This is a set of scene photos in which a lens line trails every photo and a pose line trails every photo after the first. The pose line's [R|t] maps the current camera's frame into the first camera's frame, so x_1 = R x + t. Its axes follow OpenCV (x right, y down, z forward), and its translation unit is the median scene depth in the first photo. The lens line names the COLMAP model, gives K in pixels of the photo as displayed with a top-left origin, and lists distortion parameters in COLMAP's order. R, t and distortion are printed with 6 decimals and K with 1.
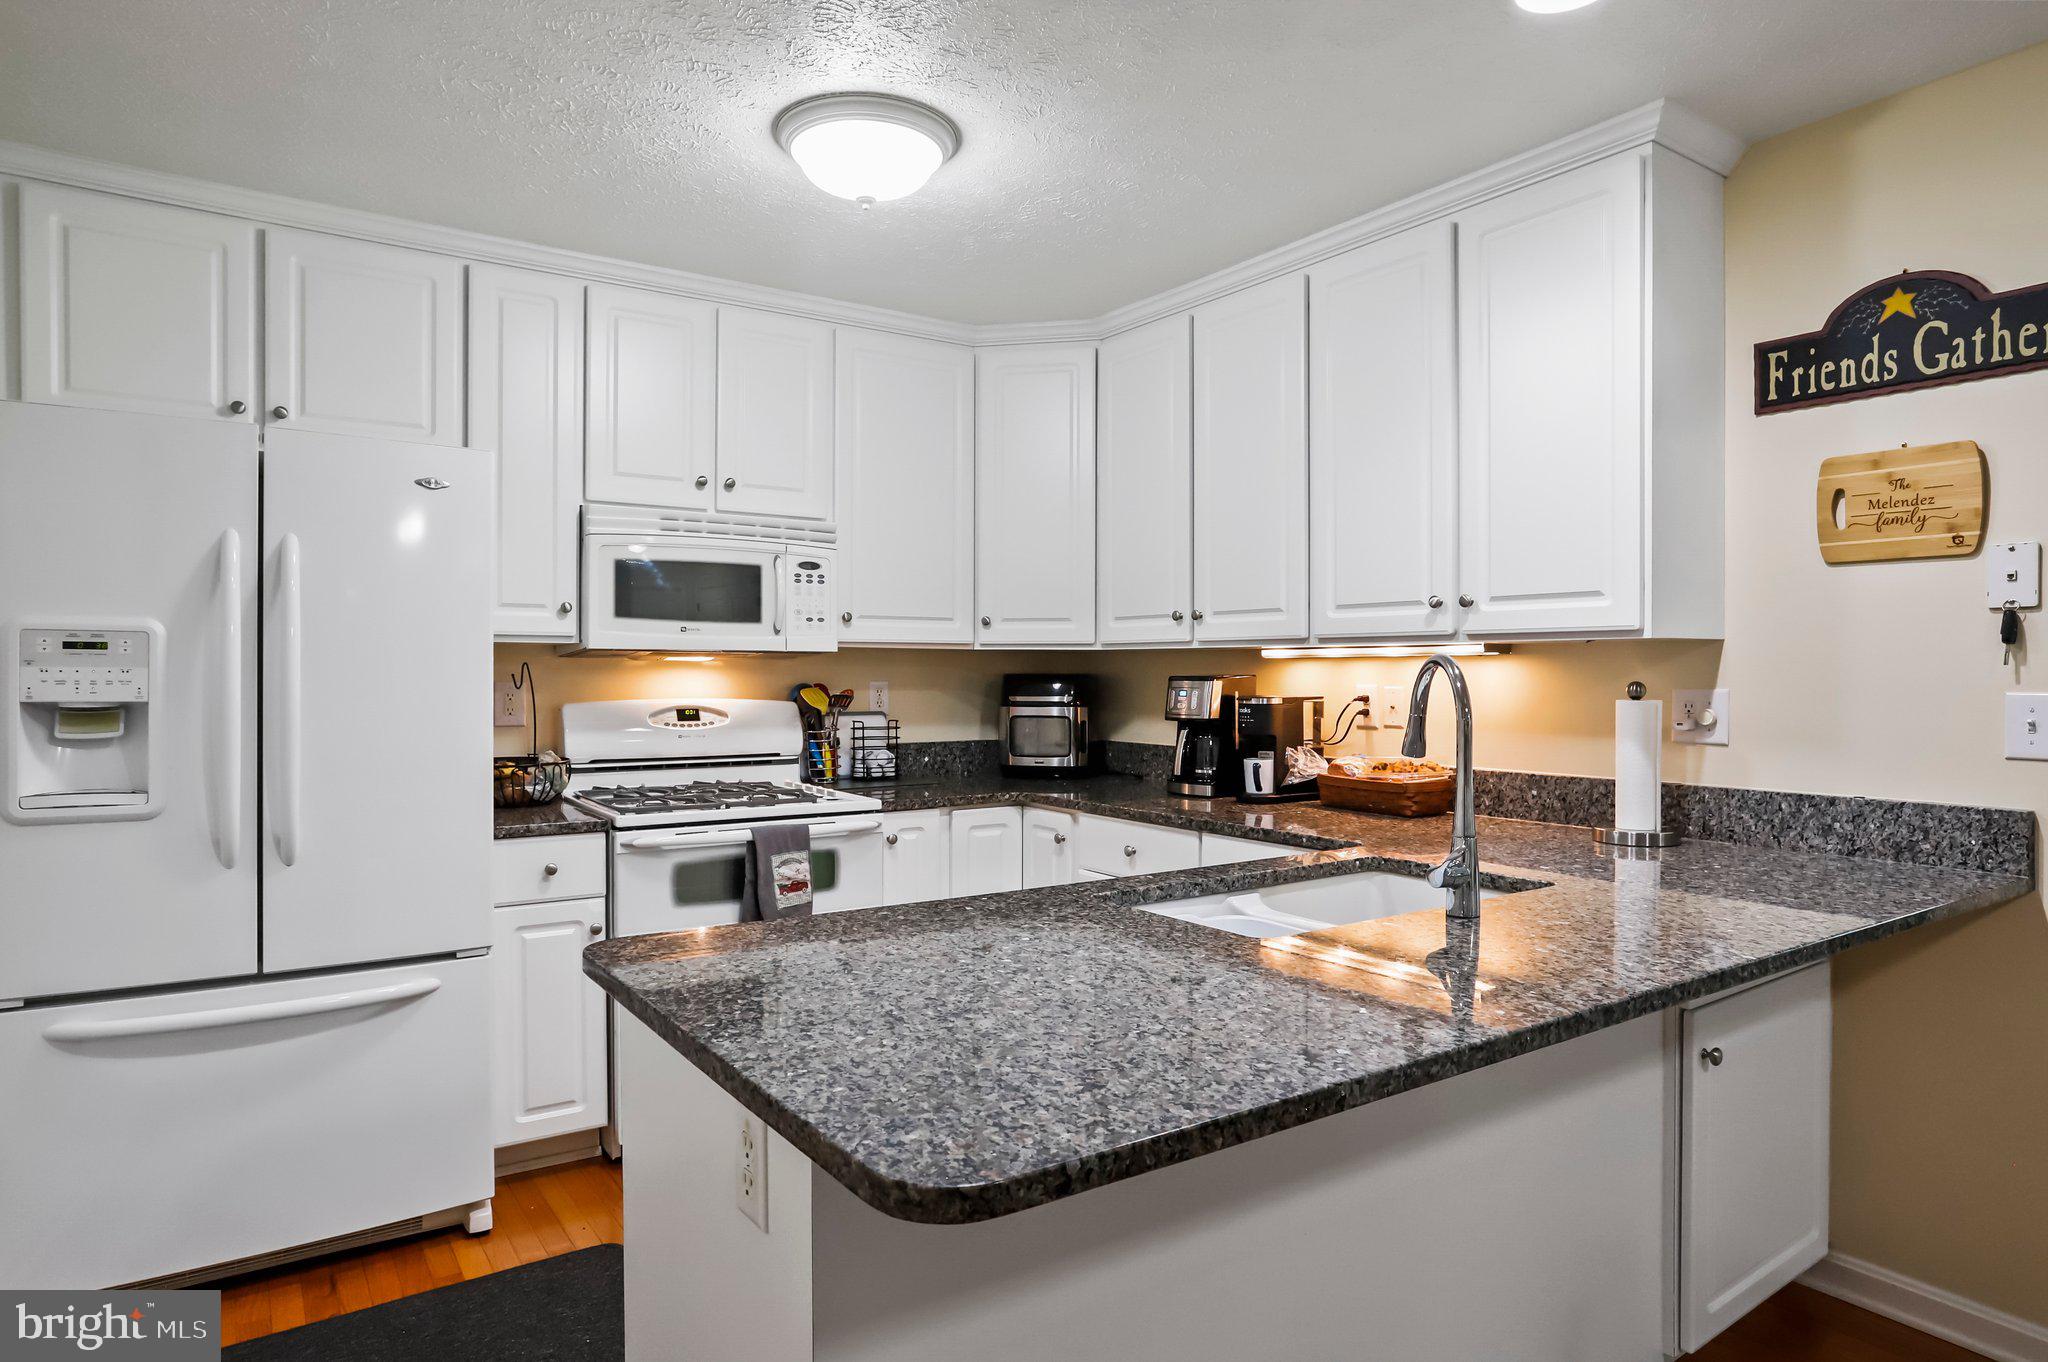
lens RADIAL K [[1231.0, 0, 1019.7], [0, 1231.0, 672.2], [0, 0, 1]] dist [-0.003754, -0.006379]
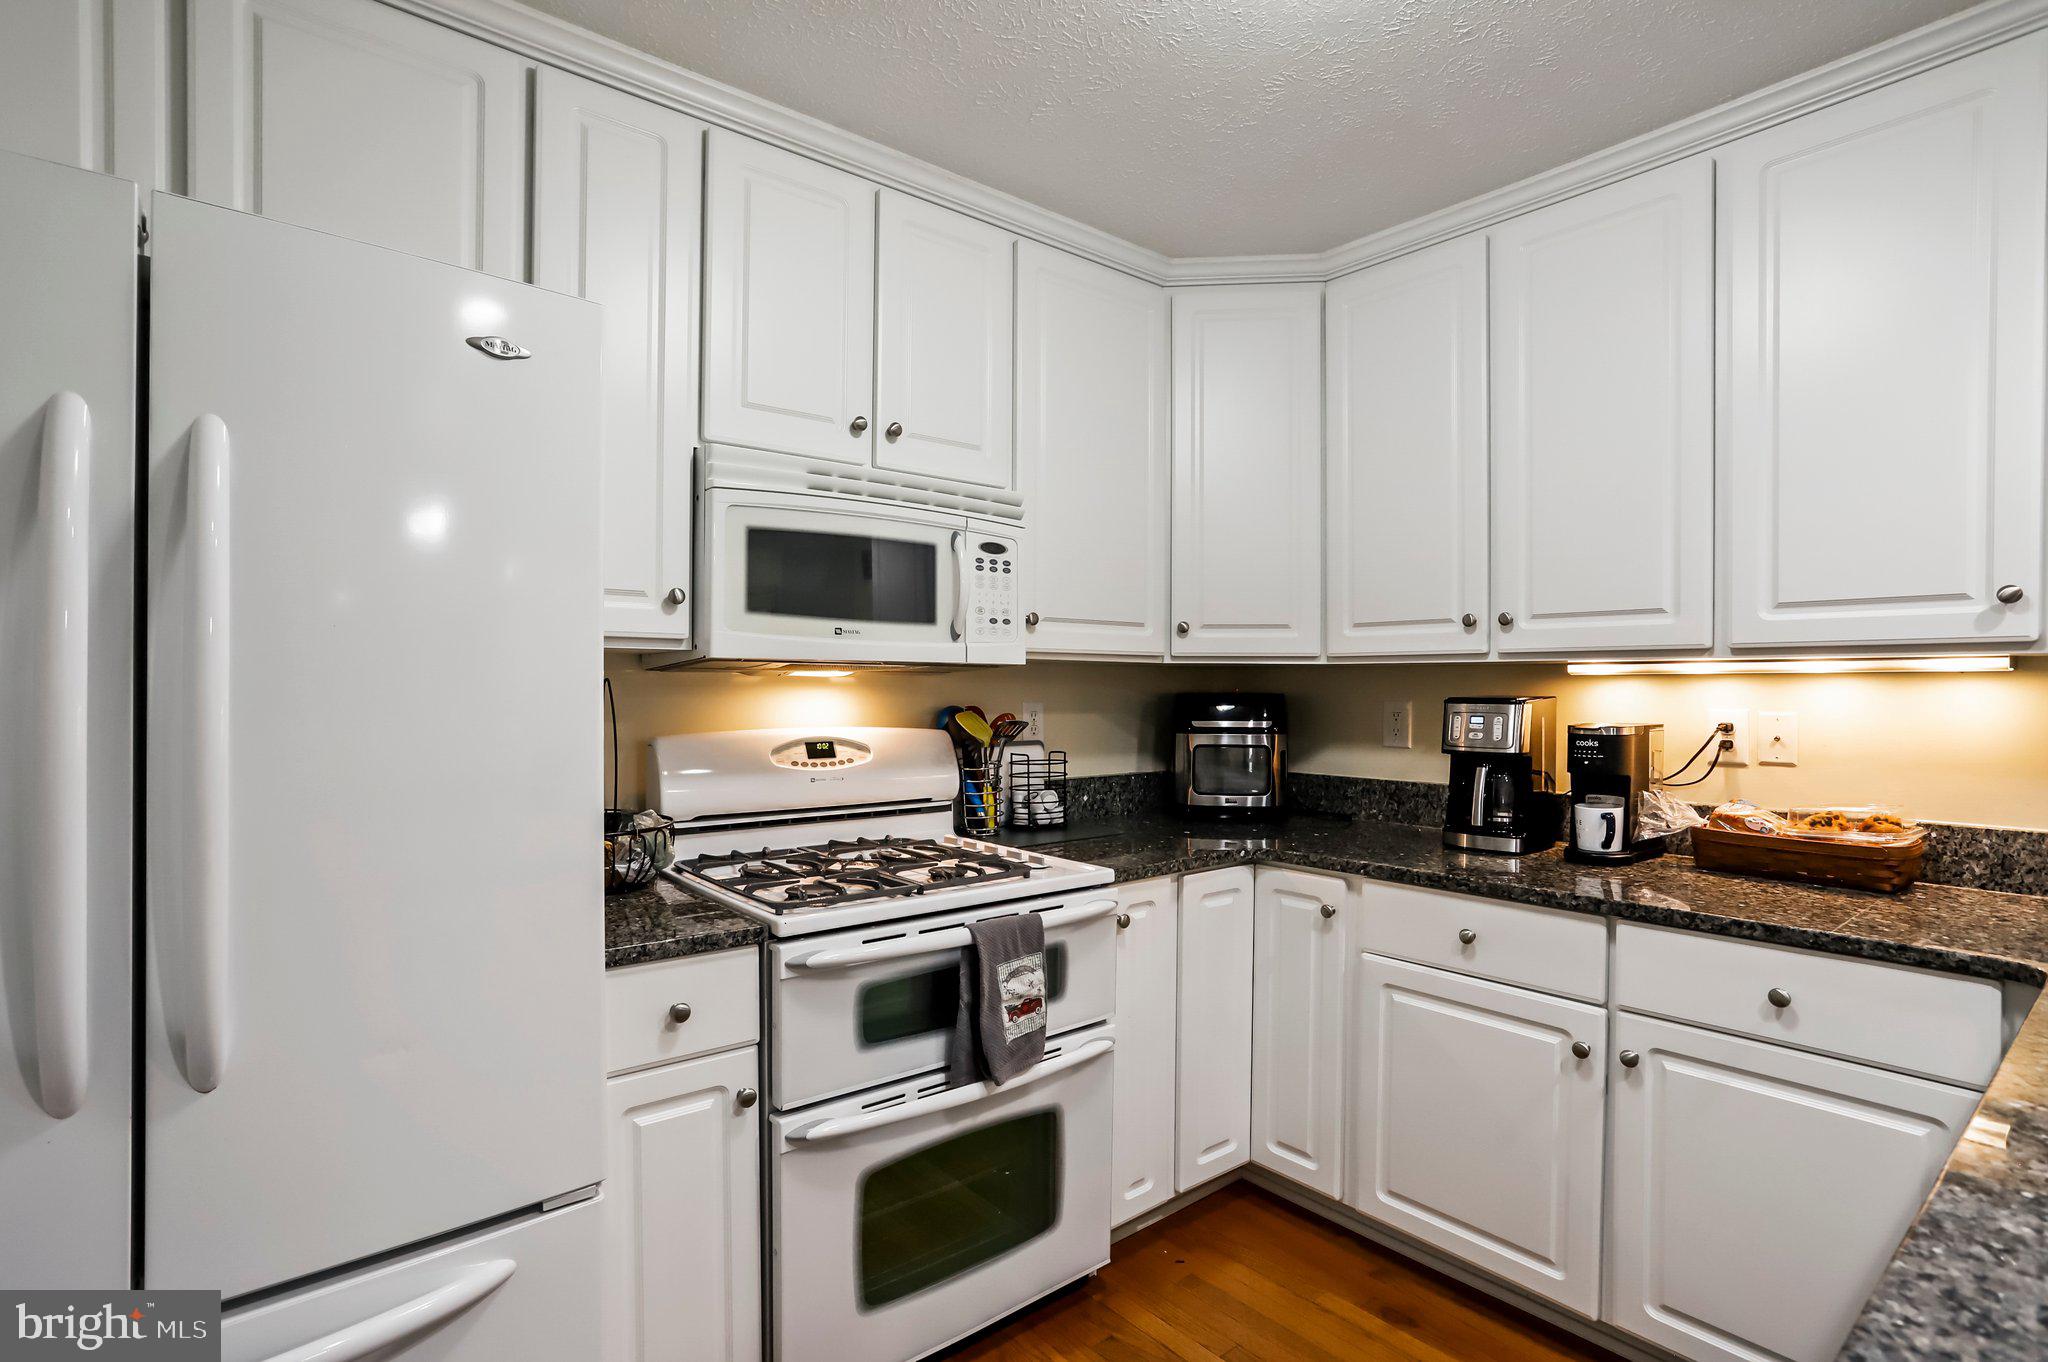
lens RADIAL K [[1028.0, 0, 1035.9], [0, 1028.0, 687.2], [0, 0, 1]] dist [-0.017216, 0.006855]
pose [[0.994447, 0.001492, 0.105226, -0.216400], [-0.001446, 0.999999, -0.000517, -0.002782], [-0.105227, 0.000362, 0.994448, 0.393762]]
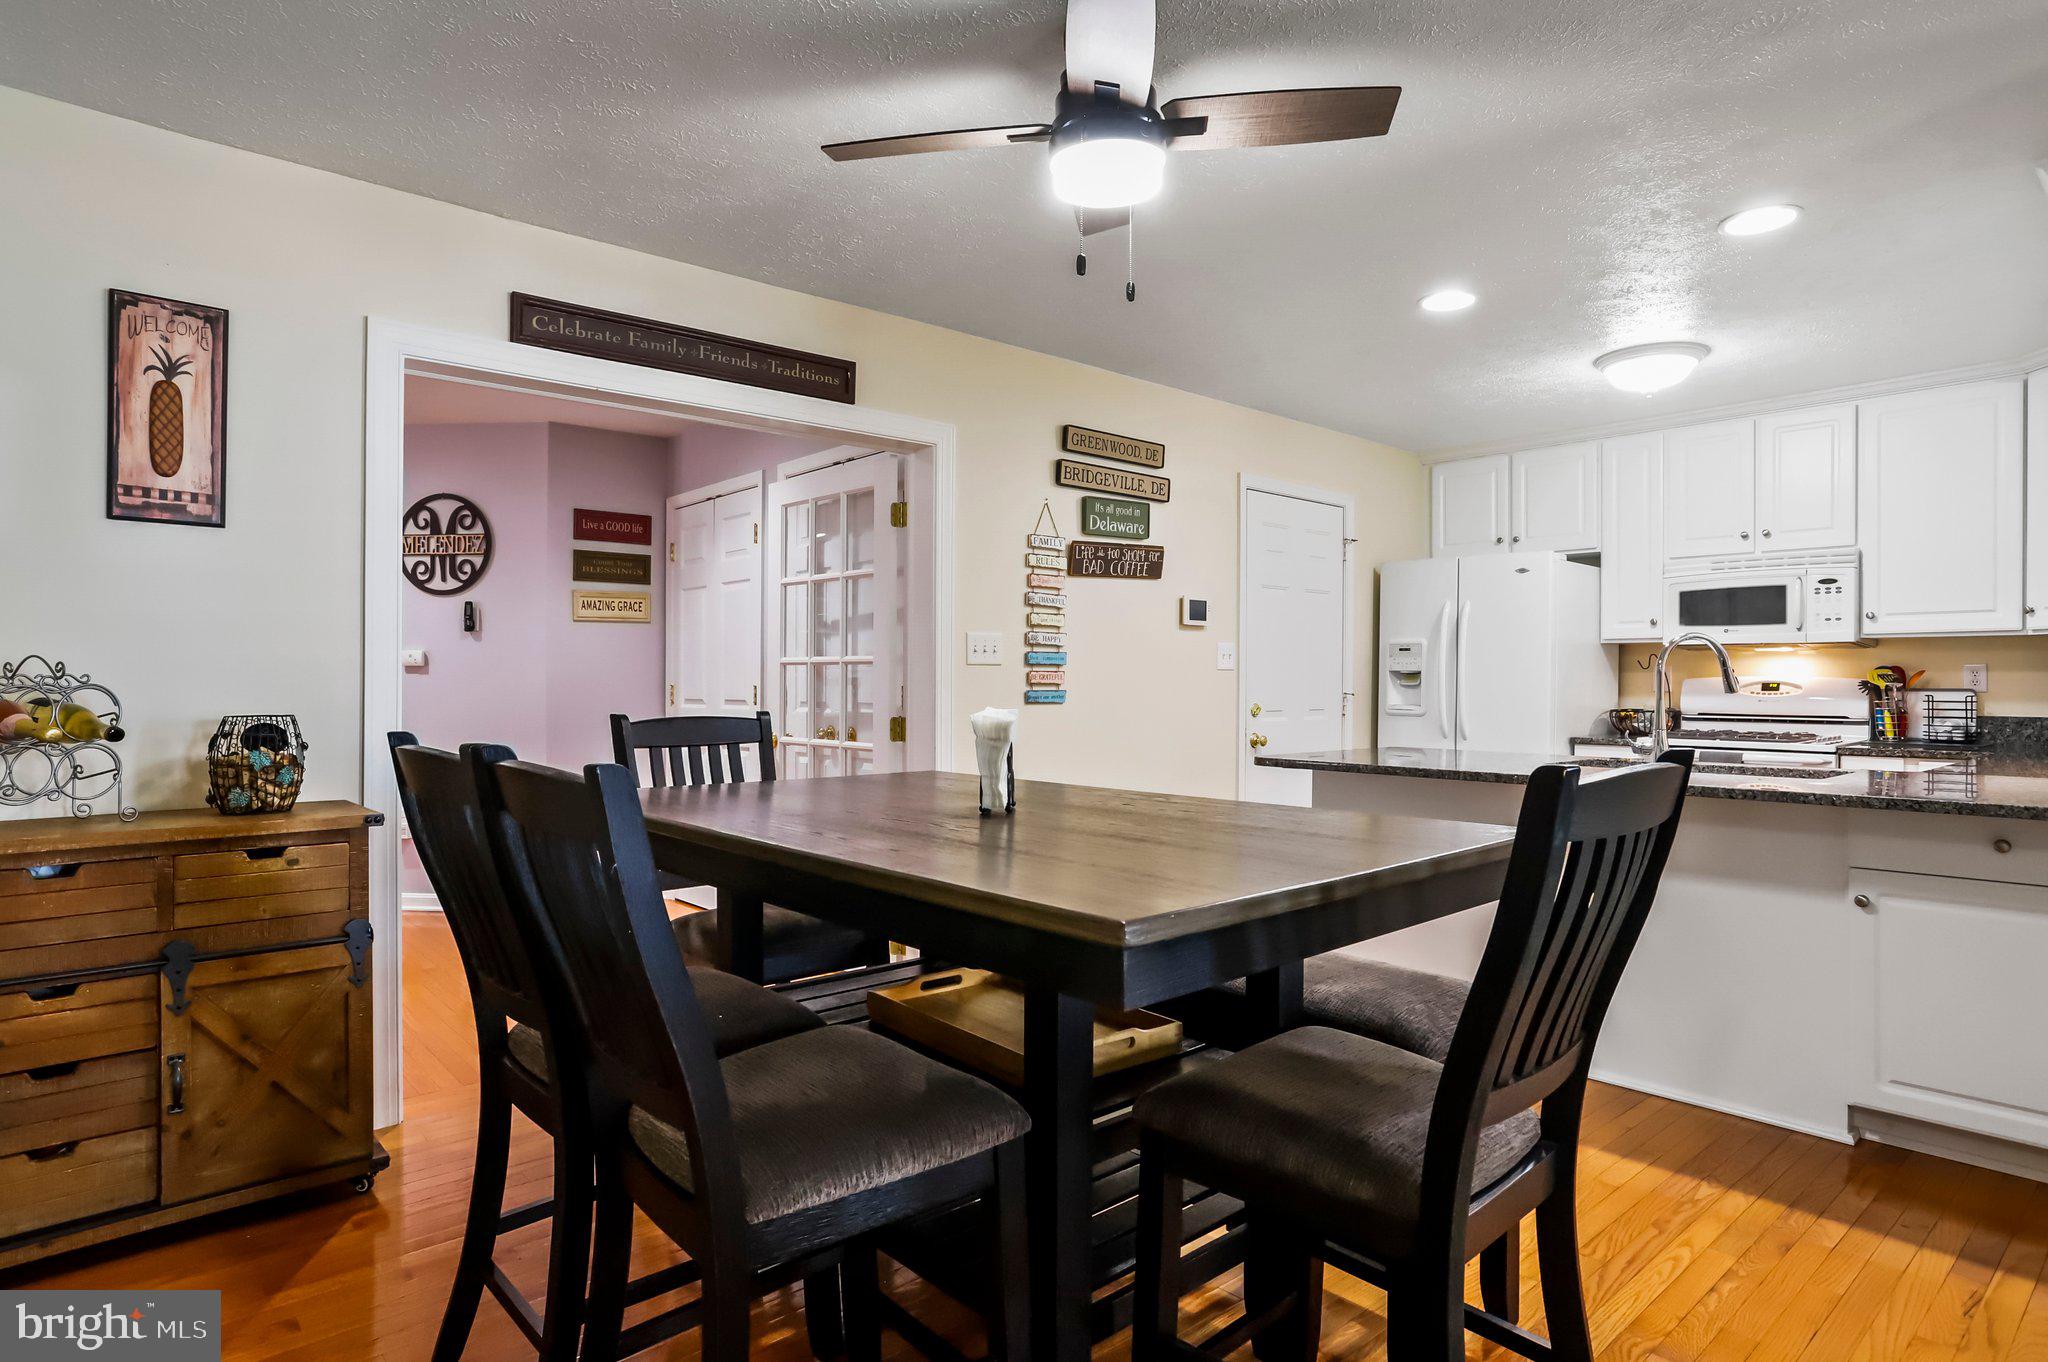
lens RADIAL K [[1104.6, 0, 1024.2], [0, 1104.6, 684.5], [0, 0, 1]] dist [-0.002462, 0.001525]
pose [[0.131866, 0.004221, -0.991259, 0.996091], [-0.004450, 0.999983, 0.003666, 0.032591], [0.991258, 0.003928, 0.131882, -0.087165]]
